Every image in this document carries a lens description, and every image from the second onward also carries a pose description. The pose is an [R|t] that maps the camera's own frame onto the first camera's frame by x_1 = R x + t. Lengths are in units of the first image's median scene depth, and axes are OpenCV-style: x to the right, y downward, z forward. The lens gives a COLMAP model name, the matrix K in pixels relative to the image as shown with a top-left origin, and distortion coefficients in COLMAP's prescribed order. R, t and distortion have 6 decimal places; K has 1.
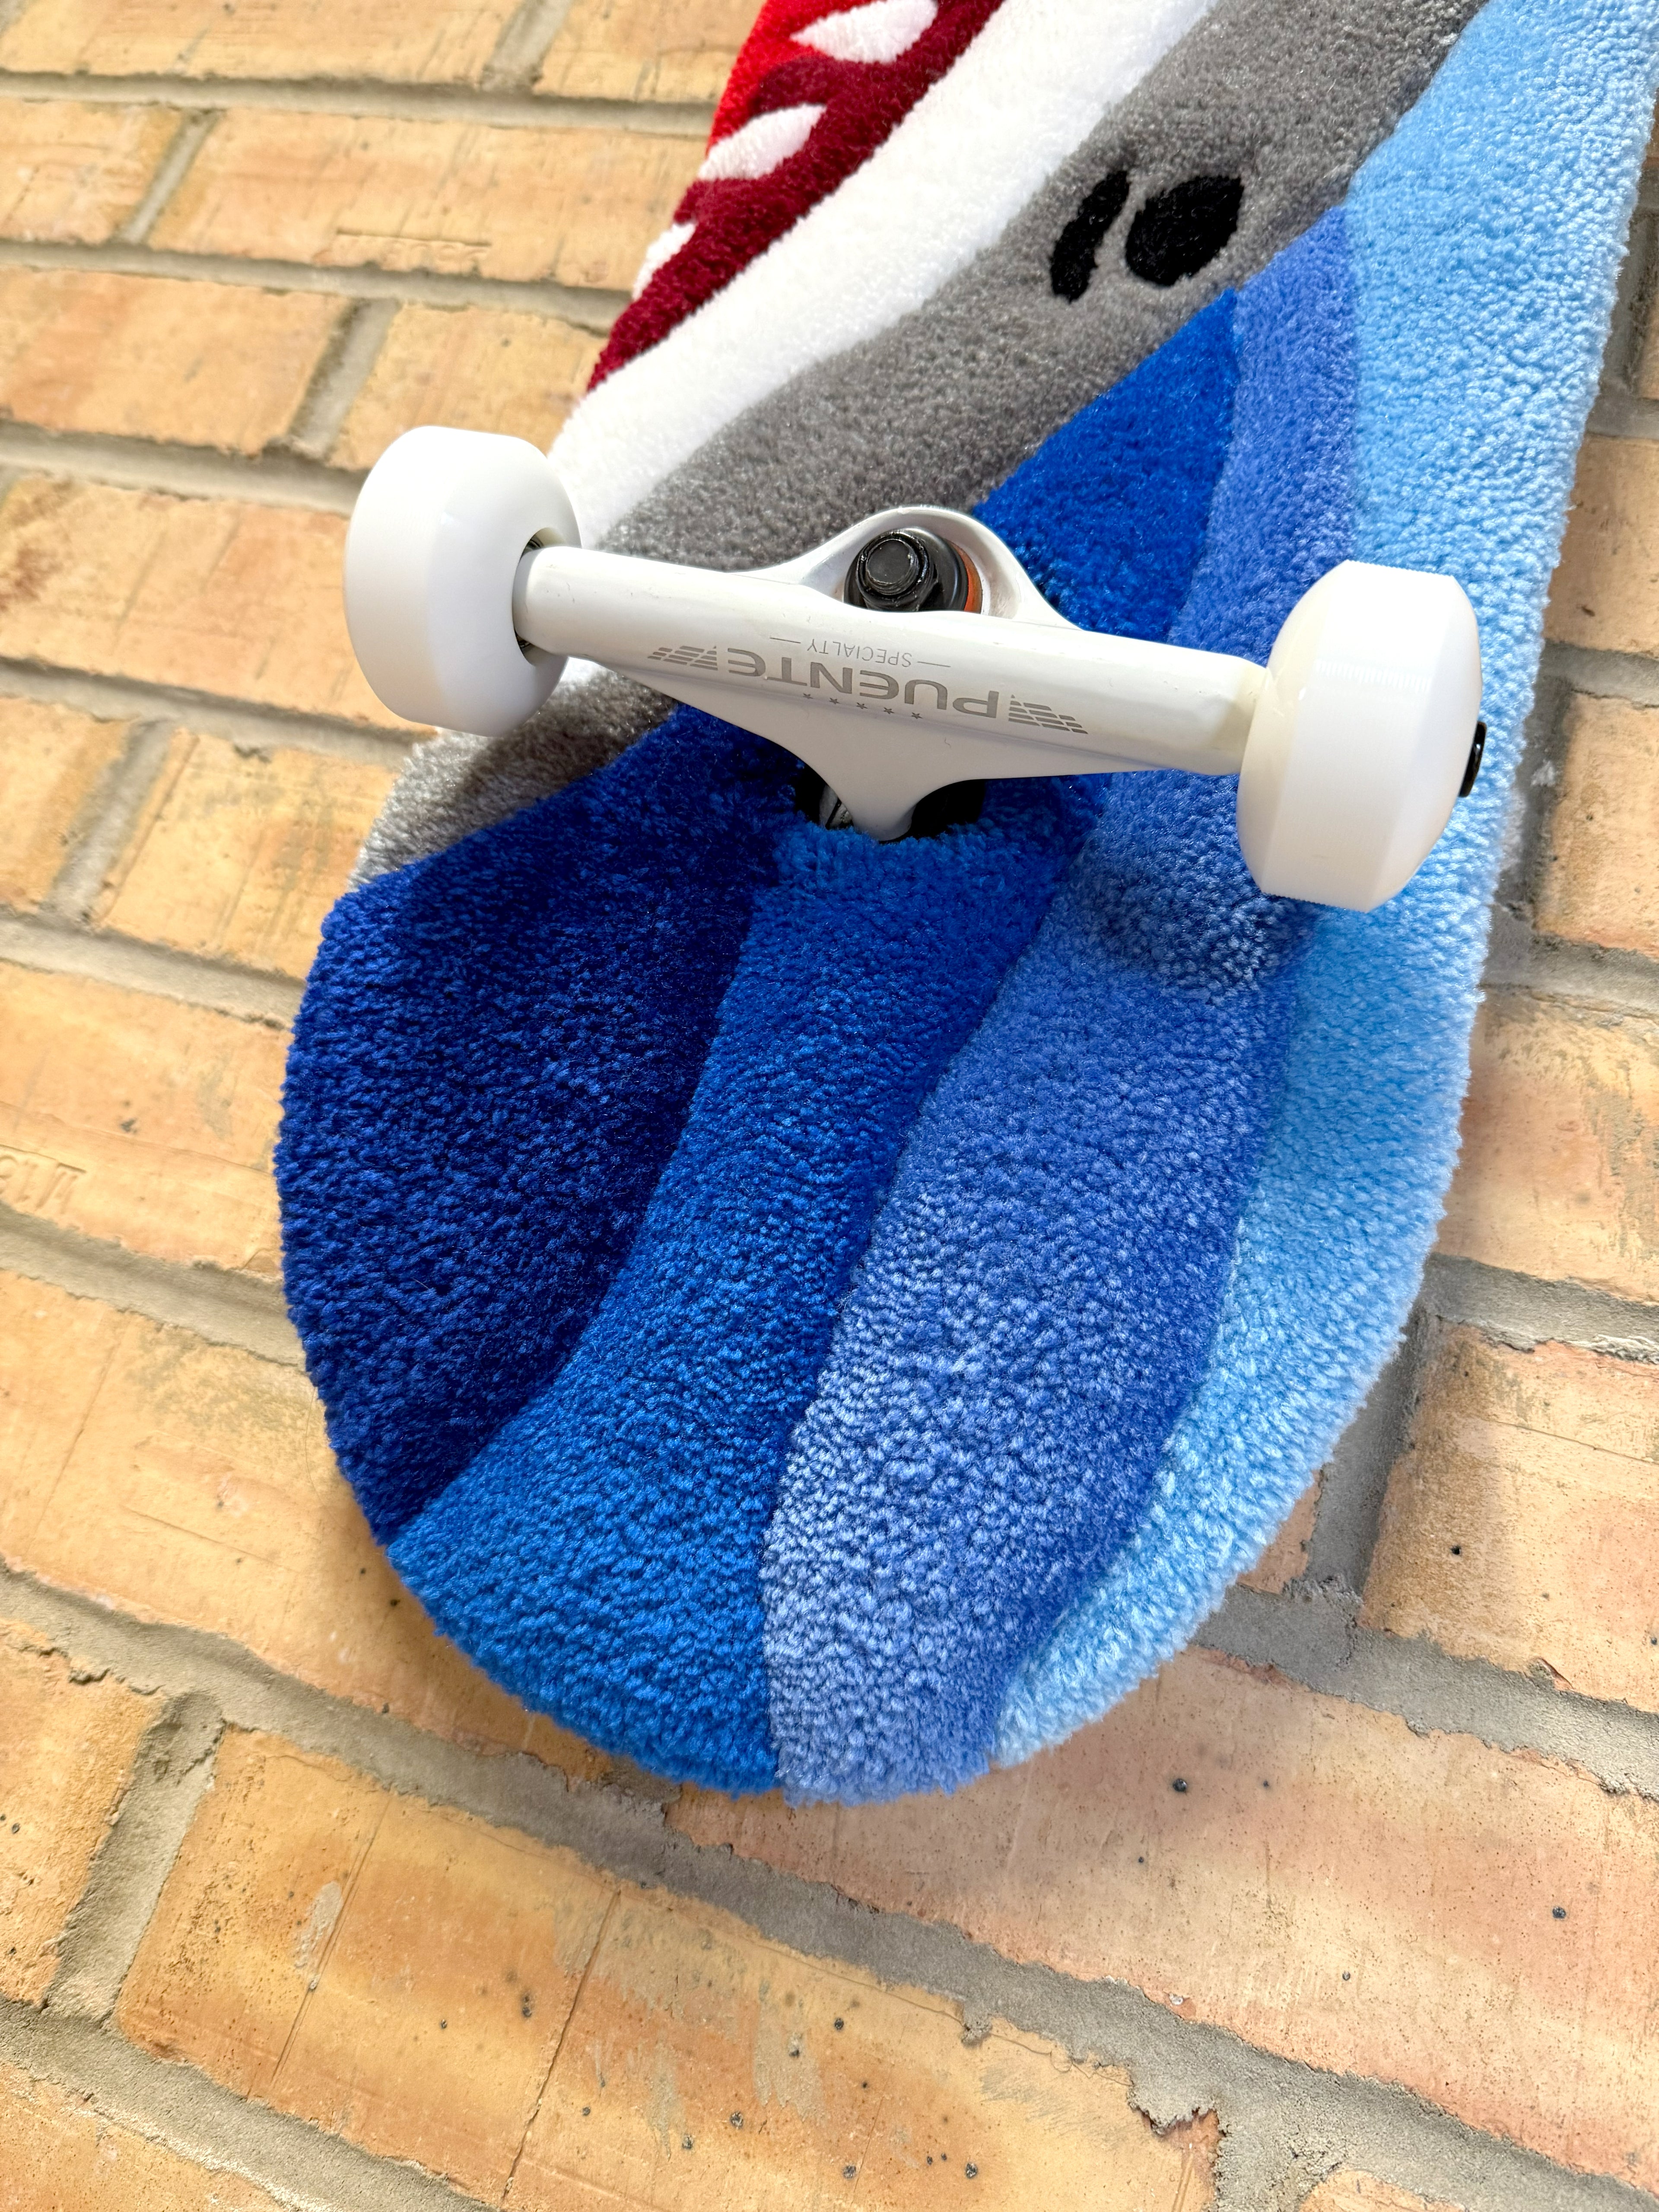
lens RADIAL K [[1619.6, 0, 831.9], [0, 1619.6, 1098.3], [0, 0, 1]] dist [-0.020211, -0.004657]
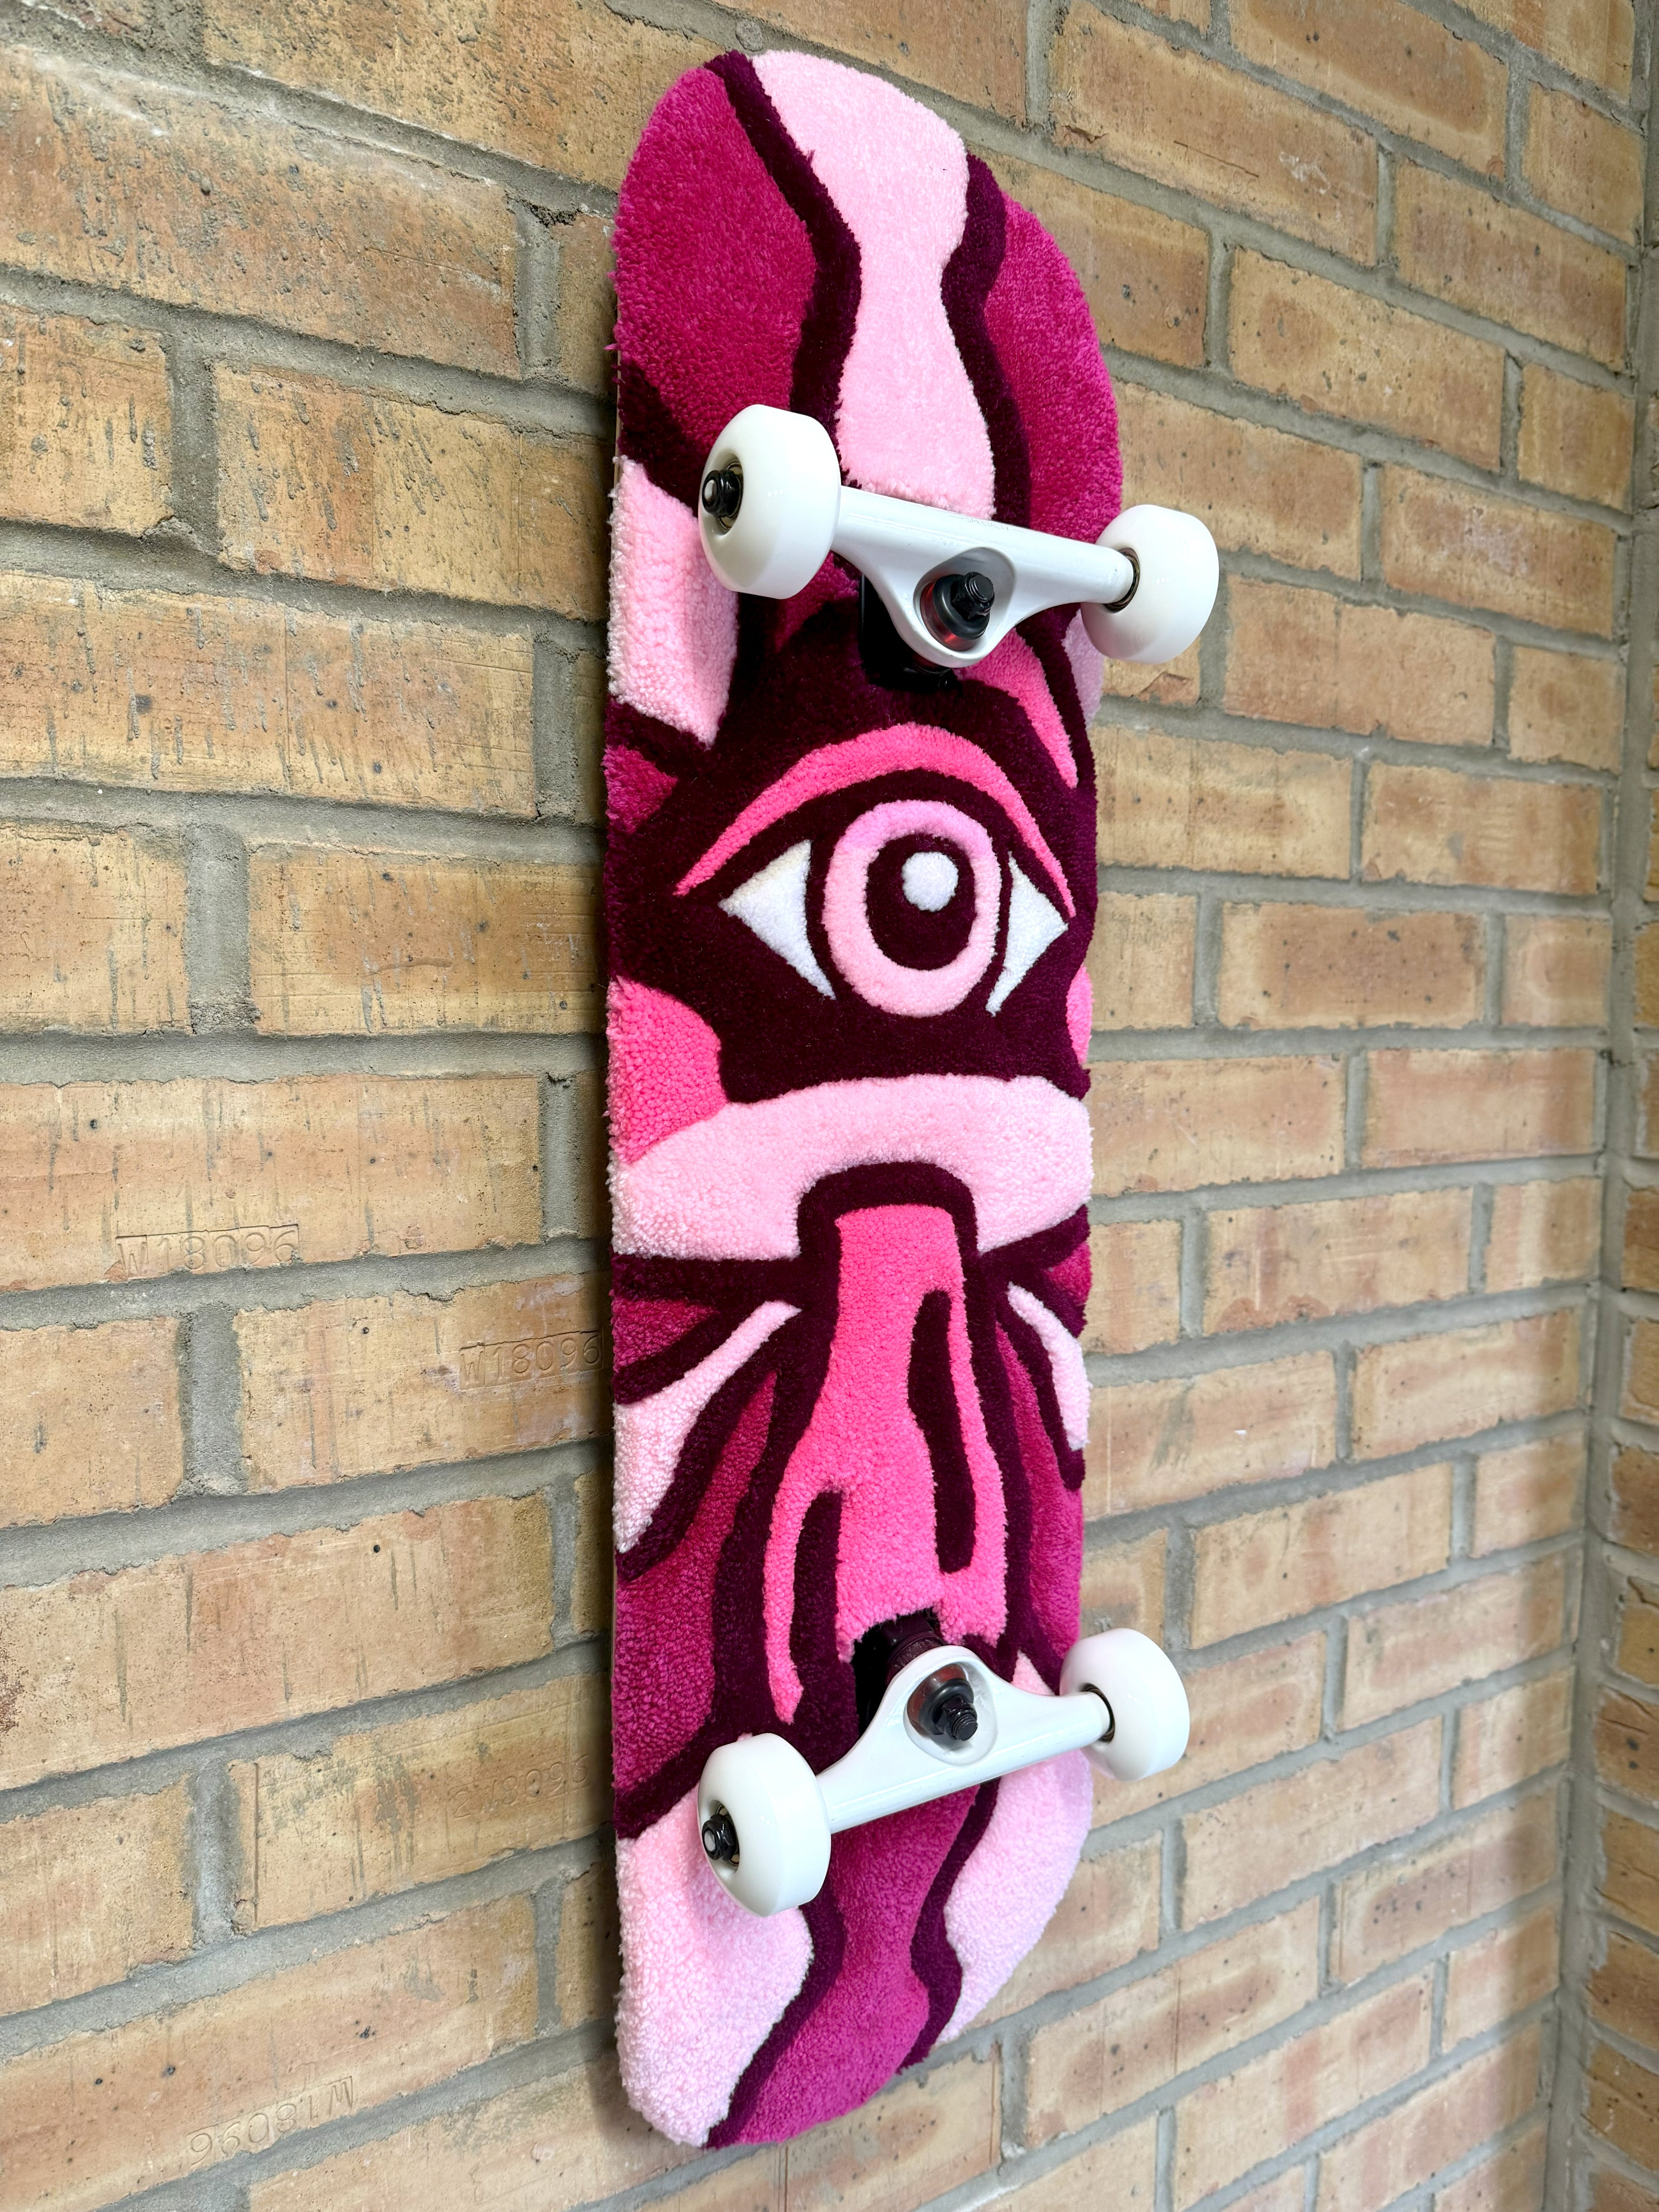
lens RADIAL K [[1595.7, 0, 828.0], [0, 1595.7, 1111.8], [0, 0, 1]] dist [0.003276, -0.015636]
pose [[0.673866, -0.348533, 0.651482, -0.797402], [-0.029185, 0.868503, 0.494824, -1.409479], [-0.738277, -0.352459, 0.575083, 0.169857]]
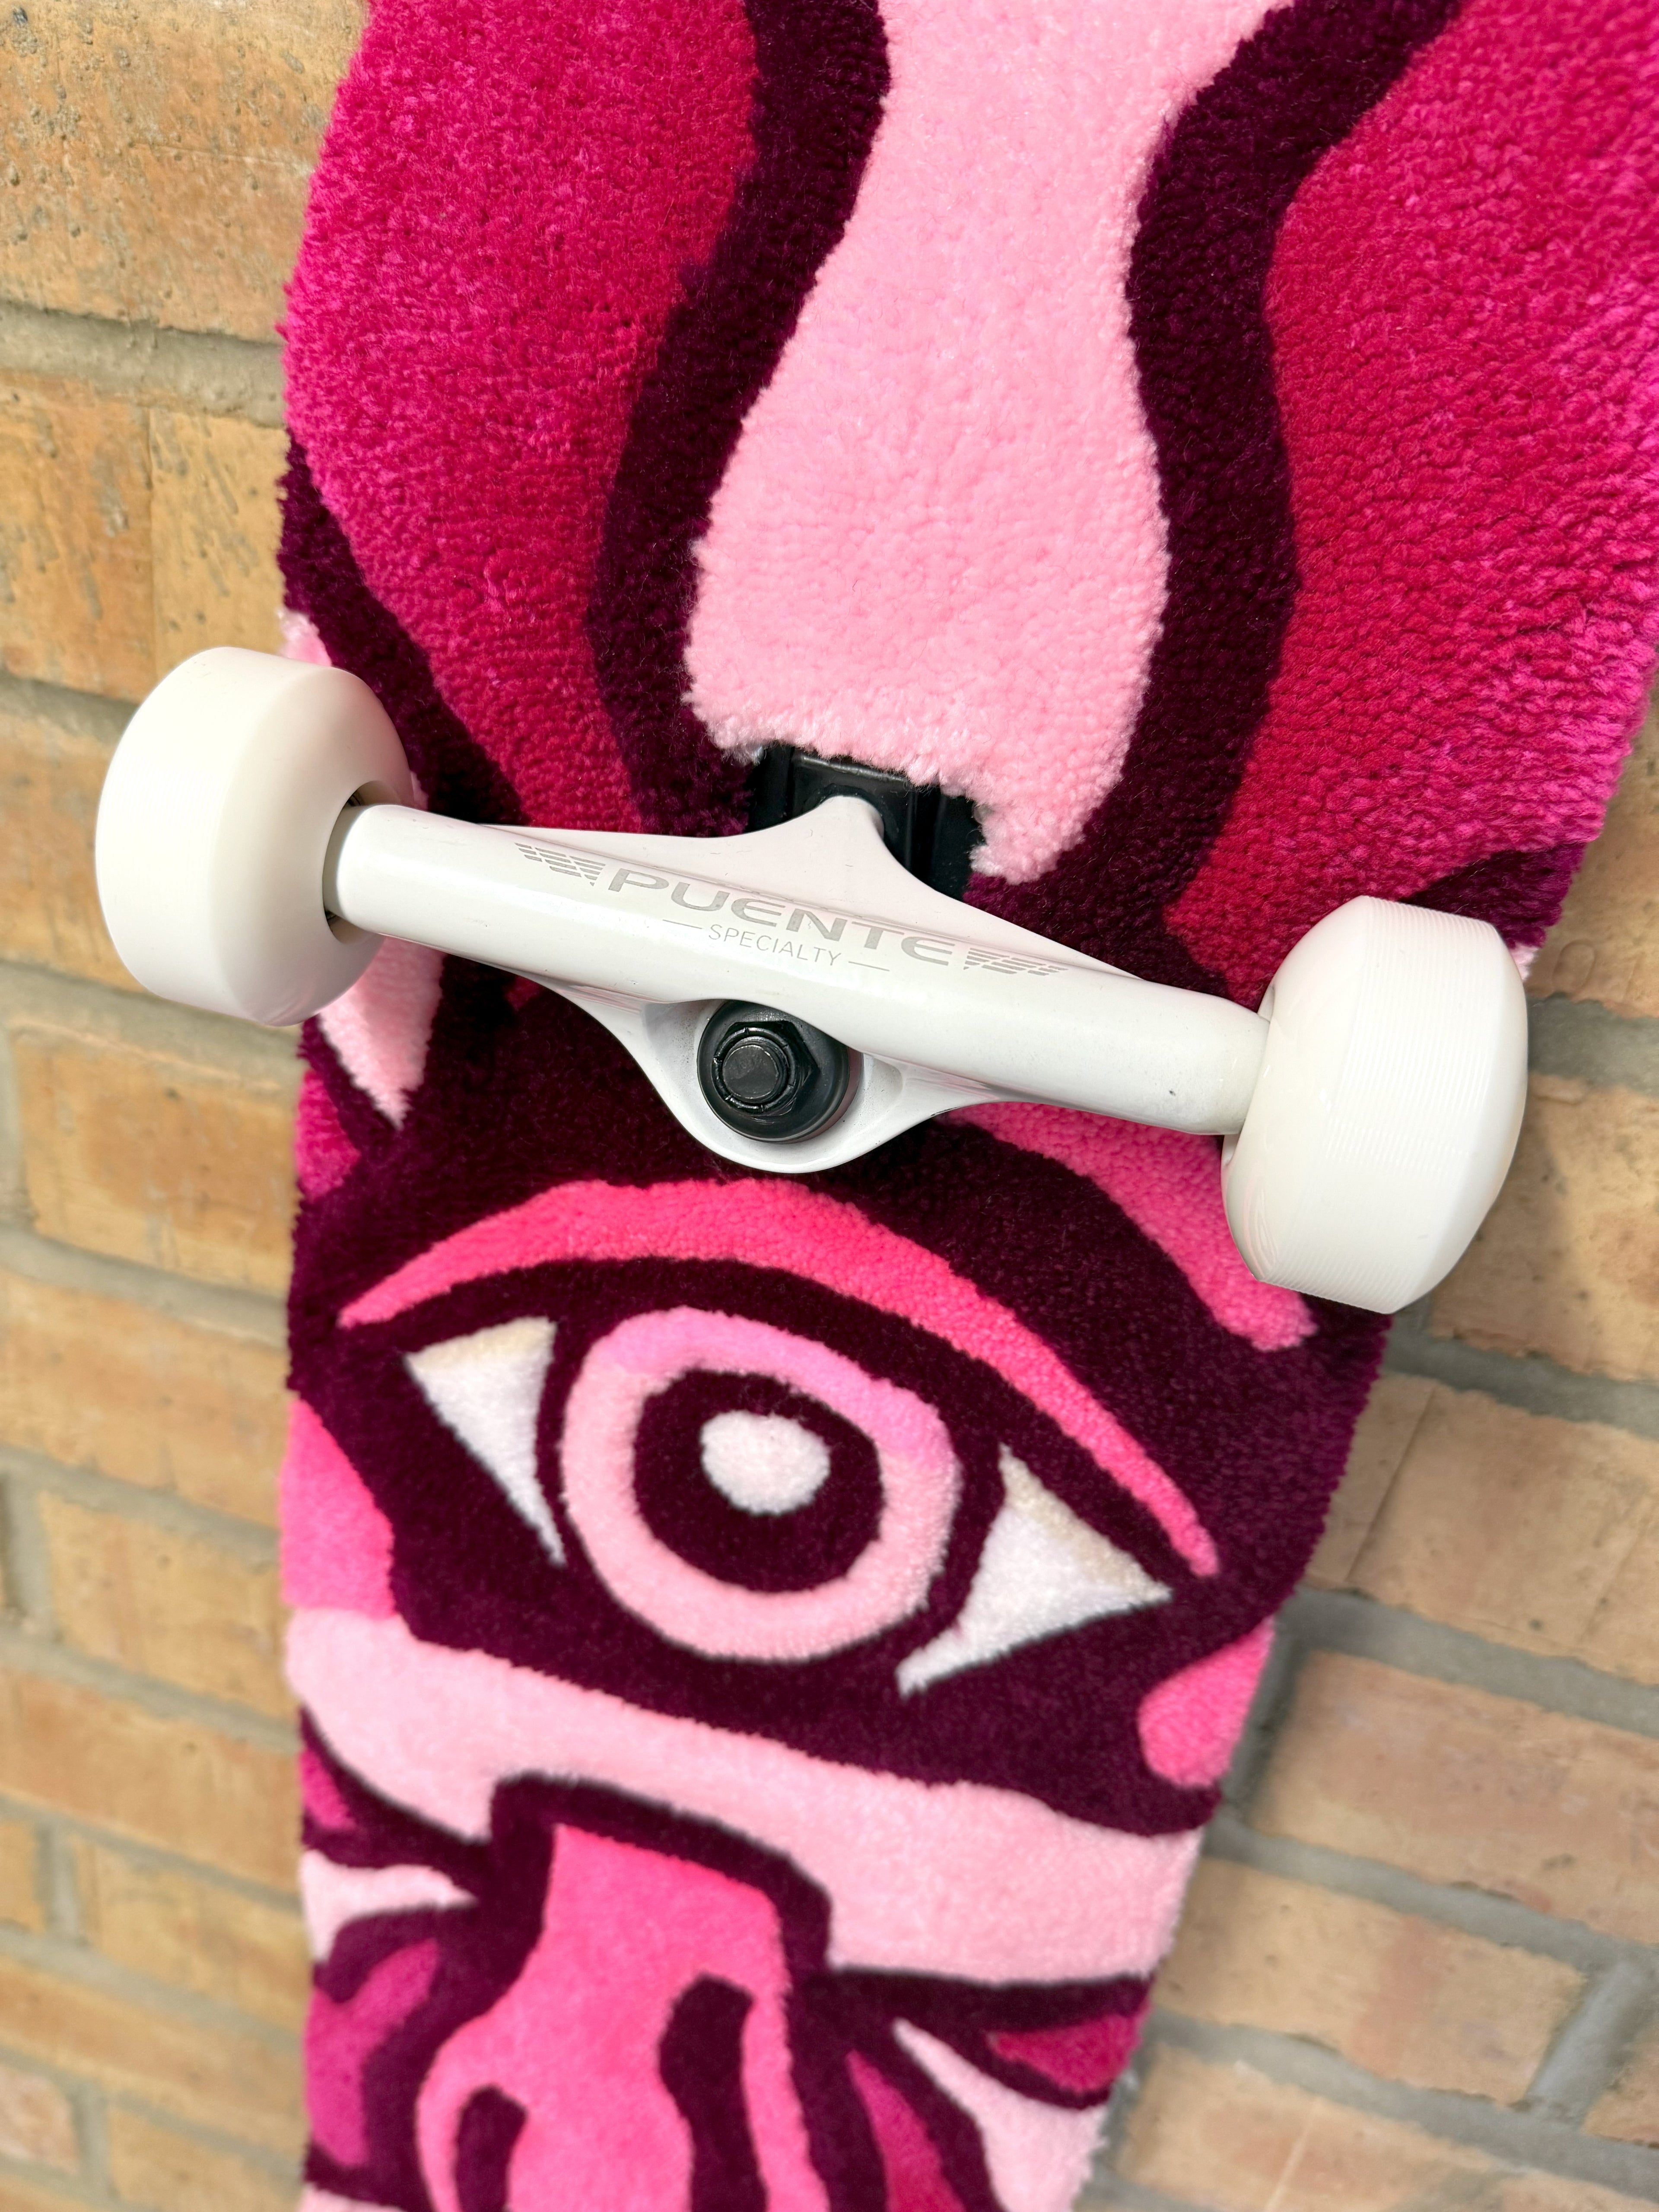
lens RADIAL K [[1642.7, 0, 792.5], [0, 1642.7, 1096.5], [0, 0, 1]] dist [-0.008152, -0.003720]
pose [[0.983986, -0.127975, -0.124073, 0.399280], [0.178246, 0.707367, 0.684003, -1.523151], [0.000230, -0.695165, 0.718850, 0.568979]]
